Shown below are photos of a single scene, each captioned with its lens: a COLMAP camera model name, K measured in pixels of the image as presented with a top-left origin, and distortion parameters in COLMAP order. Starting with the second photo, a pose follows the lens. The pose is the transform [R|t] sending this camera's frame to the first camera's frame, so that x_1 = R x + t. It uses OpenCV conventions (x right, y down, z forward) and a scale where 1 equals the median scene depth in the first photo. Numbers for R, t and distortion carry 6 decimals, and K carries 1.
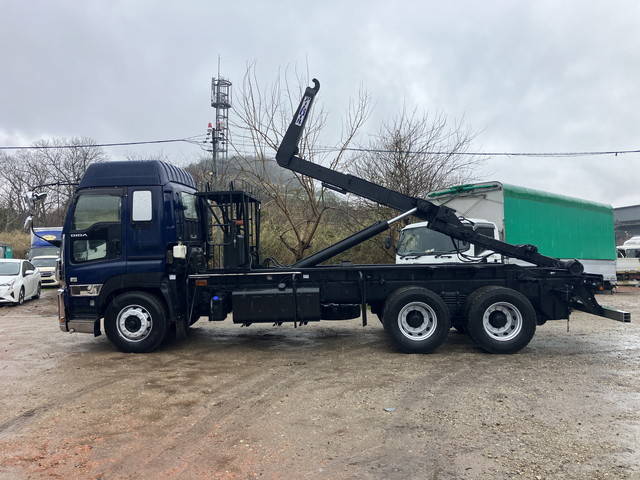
lens RADIAL K [[527.6, 0, 319.7], [0, 527.6, 233.9], [0, 0, 1]] dist [0.016964, -0.002675]
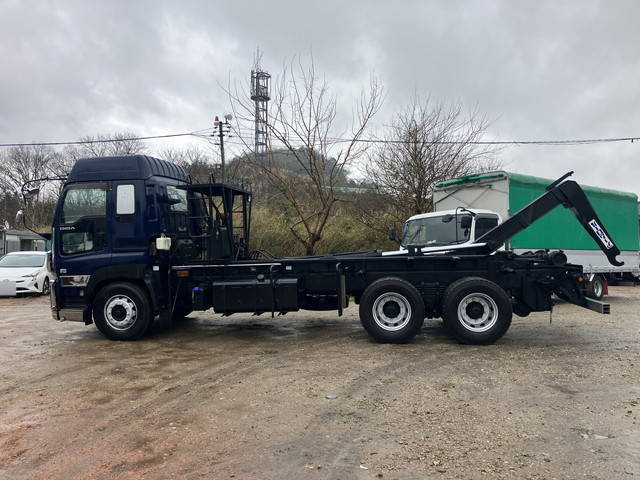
lens RADIAL K [[527.6, 0, 323.5], [0, 527.6, 245.2], [0, 0, 1]] dist [0.016964, -0.002675]
pose [[0.997639, -0.003596, -0.068581, 0.107078], [0.006085, 0.999329, 0.036120, 0.001192], [0.068405, -0.036452, 0.996991, -0.004996]]
